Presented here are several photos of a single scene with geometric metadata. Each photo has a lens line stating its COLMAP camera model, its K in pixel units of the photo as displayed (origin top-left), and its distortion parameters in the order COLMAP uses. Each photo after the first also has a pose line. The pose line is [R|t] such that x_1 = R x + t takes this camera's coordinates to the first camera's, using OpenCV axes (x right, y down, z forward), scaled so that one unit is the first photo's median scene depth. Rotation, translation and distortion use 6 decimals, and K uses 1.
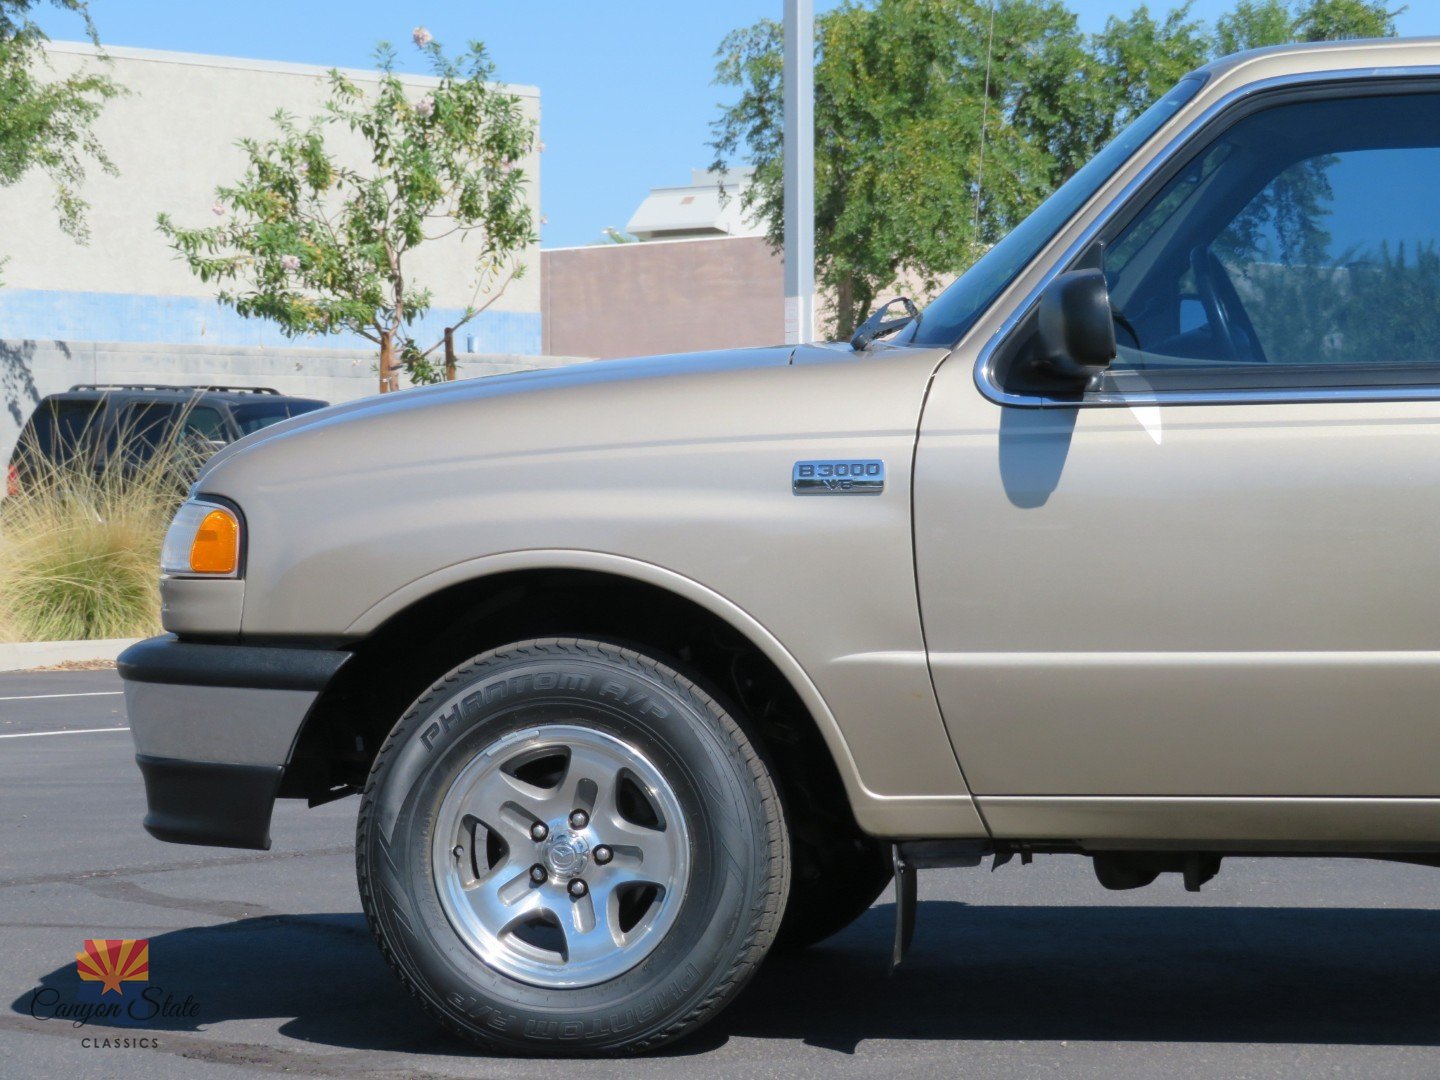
lens RADIAL K [[4270.5, 0, 687.0], [0, 4270.5, 538.8], [0, 0, 1]] dist [0.019355, -0.059770]
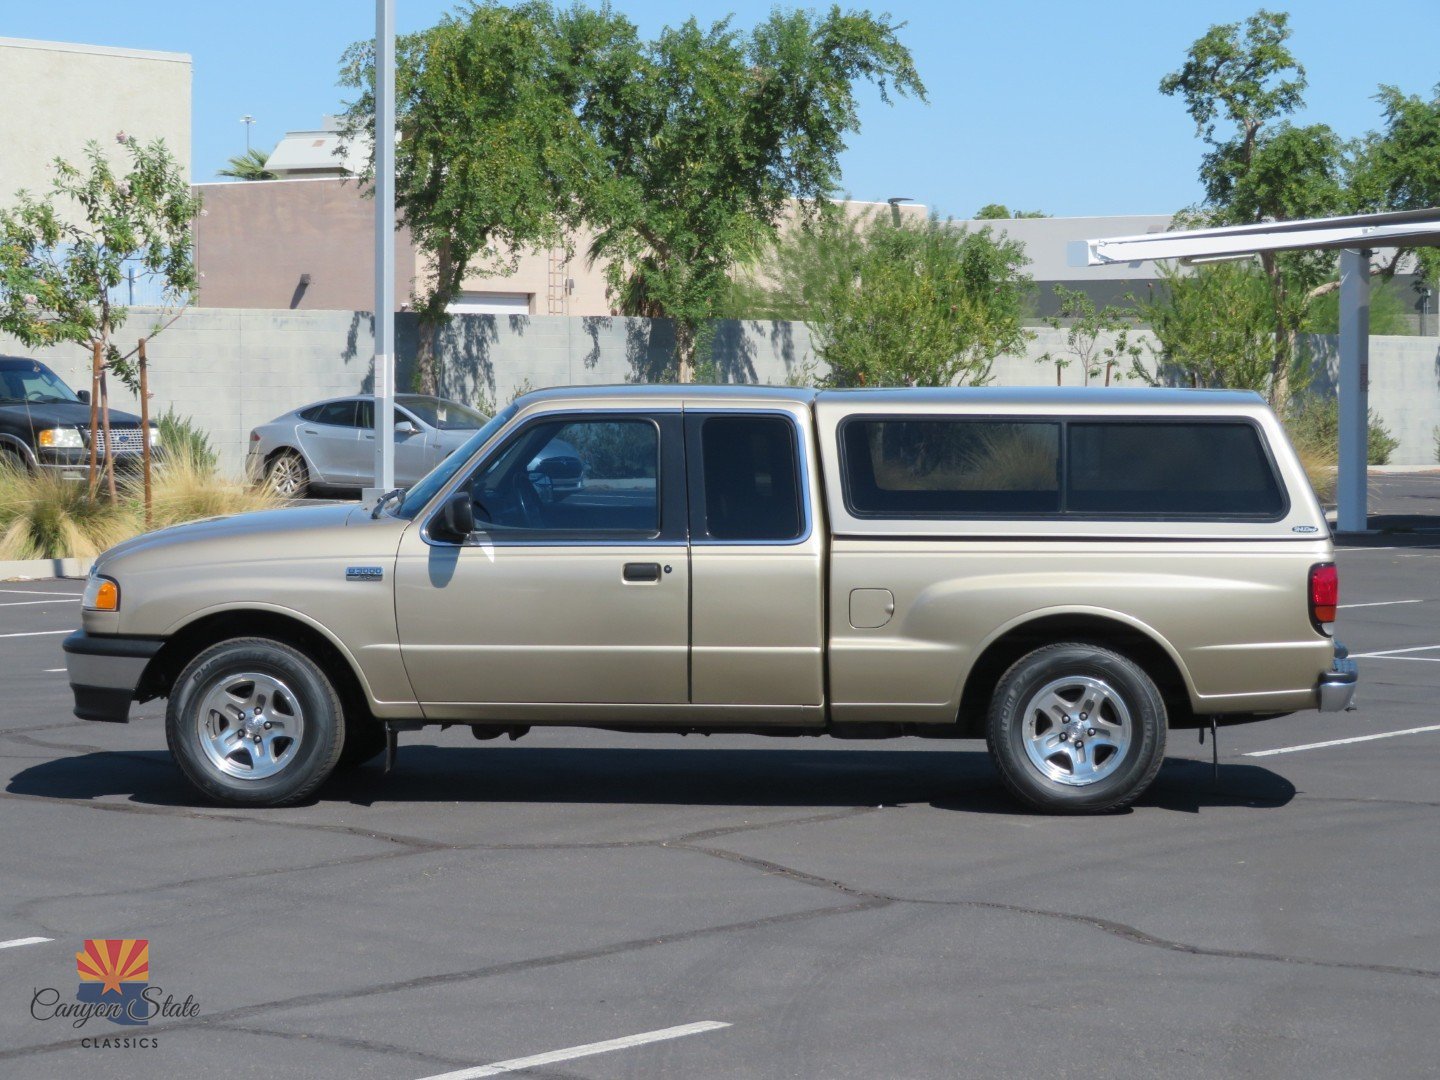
lens RADIAL K [[4305.8, 0, 720.0], [0, 4305.8, 540.0], [0, 0, 1]] dist [-0.010265, 0.907518]
pose [[0.995697, 0.005104, 0.092527, 0.002727], [-0.008419, 0.999335, 0.035467, -0.035122], [-0.092284, -0.036094, 0.995078, -0.424948]]
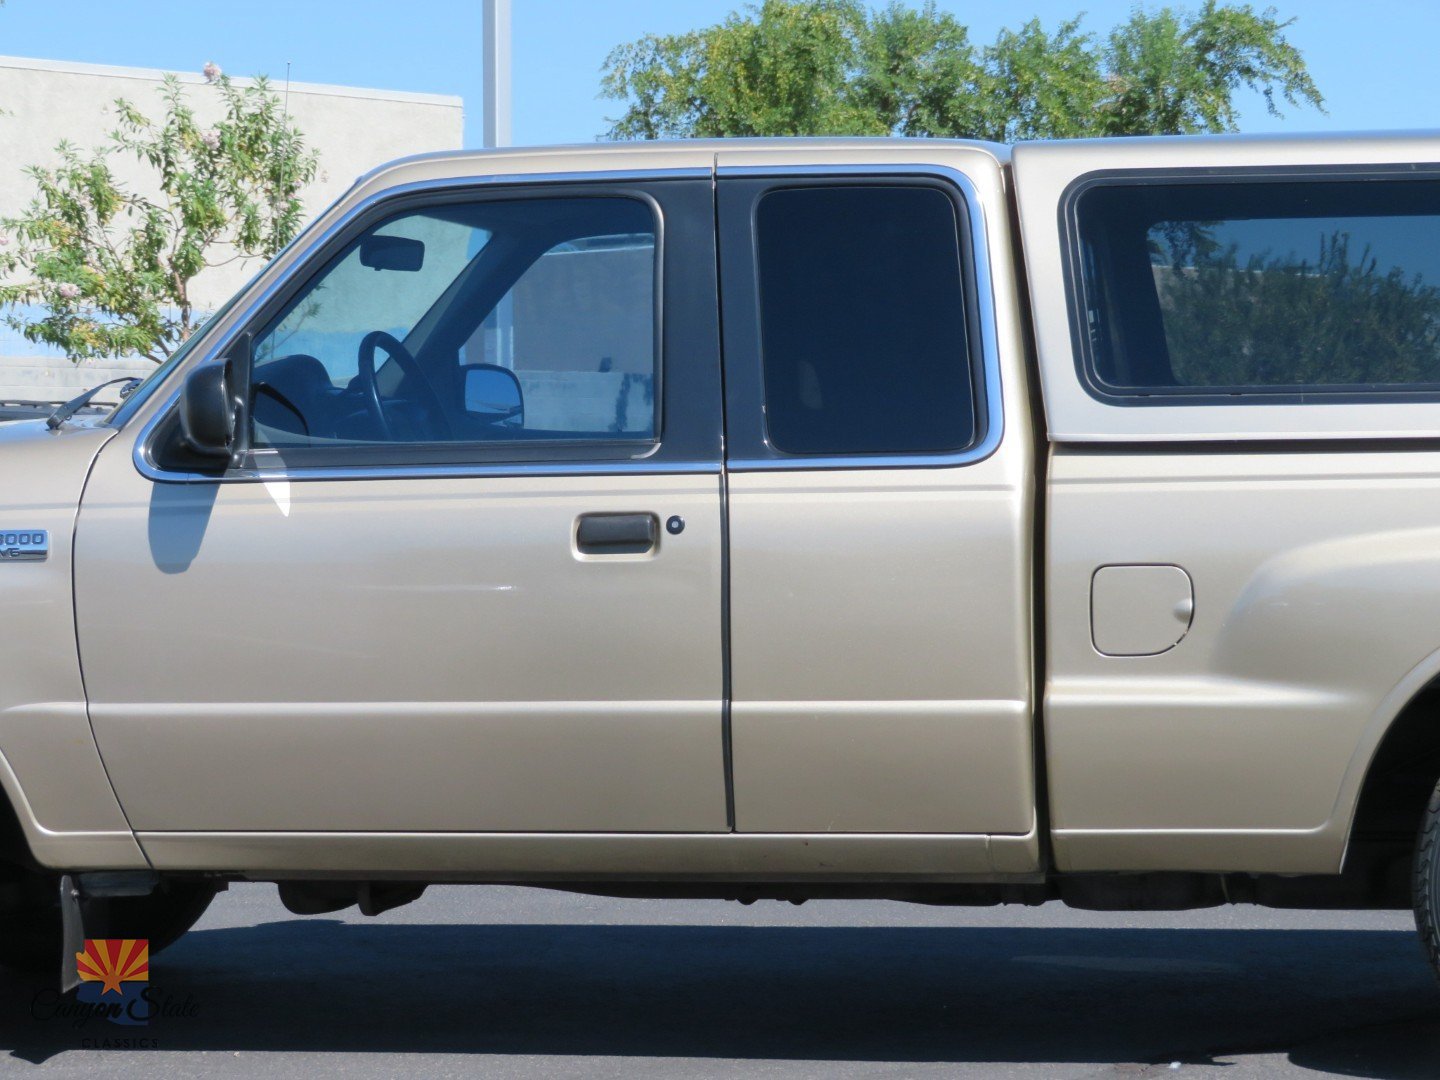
lens RADIAL K [[4305.8, 0, 720.0], [0, 4305.8, 540.0], [0, 0, 1]] dist [-0.010265, 0.907518]
pose [[0.999993, -0.002853, -0.002551, 0.063176], [0.002856, 0.999995, 0.001019, -0.004678], [0.002548, -0.001026, 0.999996, -0.034158]]
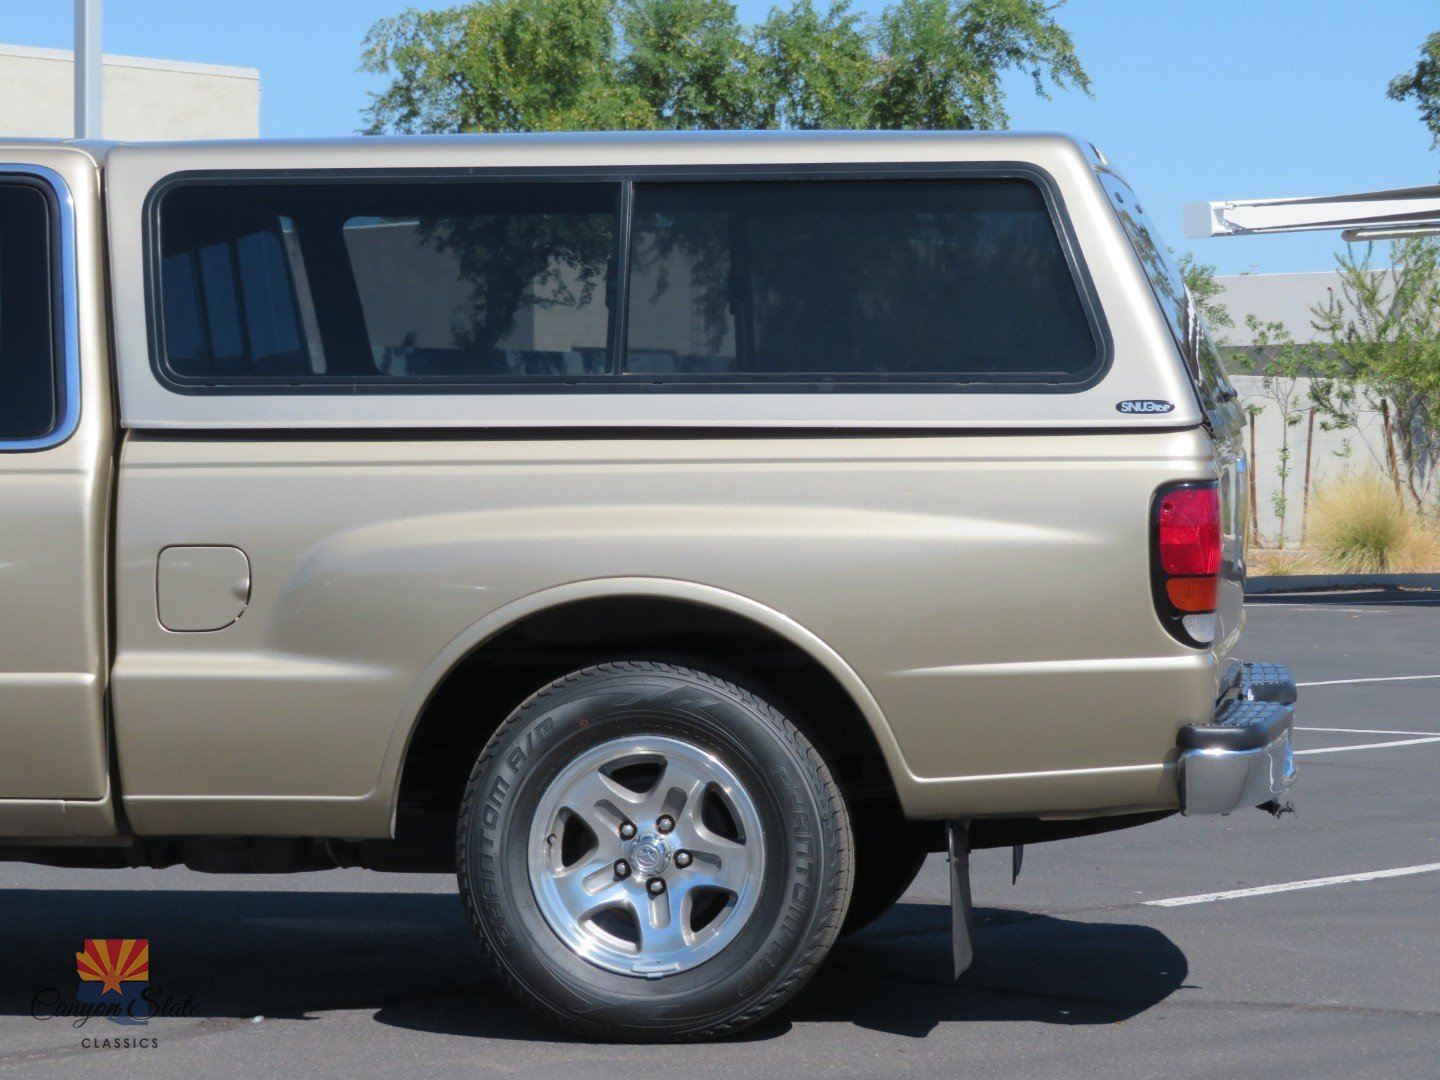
lens RADIAL K [[4328.0, 0, 767.7], [0, 4328.0, 540.4], [0, 0, 1]] dist [0.071257, -1.058062]
pose [[0.999564, 0.004384, 0.029192, 0.124720], [-0.004595, 0.999964, 0.007150, -0.005418], [-0.029159, -0.007281, 0.999548, -0.054399]]
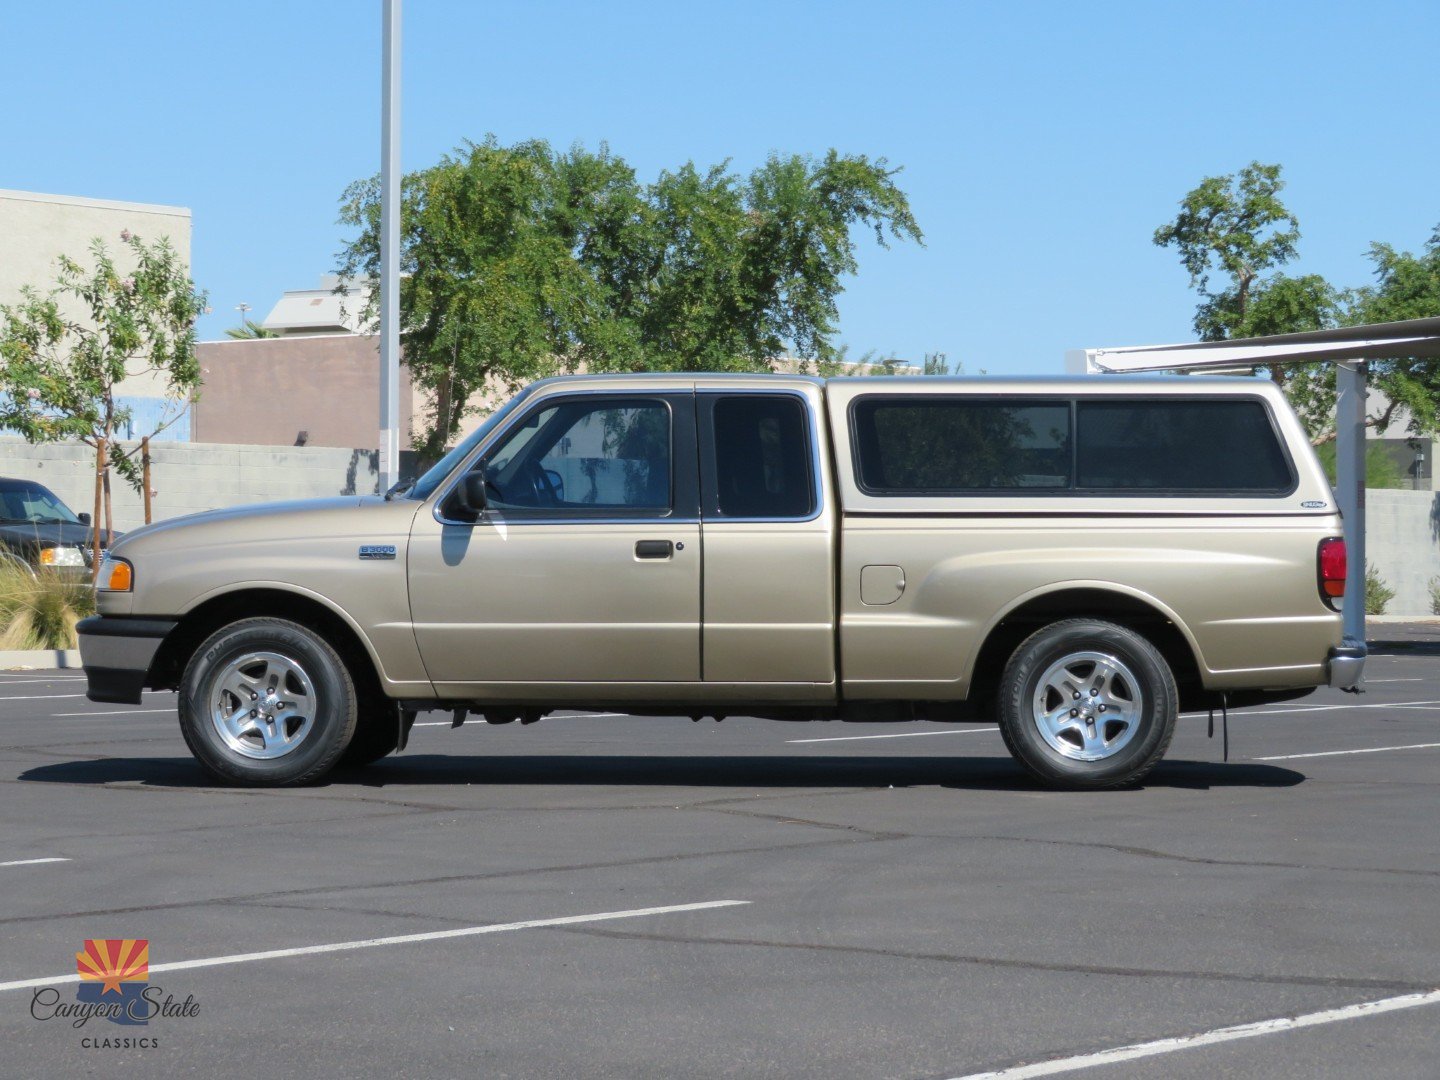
lens RADIAL K [[4305.8, 0, 720.0], [0, 4305.8, 540.0], [0, 0, 1]] dist [-0.010265, 0.907518]
pose [[0.995507, 0.009361, 0.094219, -0.000644], [-0.008027, 0.999862, -0.014522, 0.003722], [-0.094342, 0.013700, 0.995446, -0.428361]]
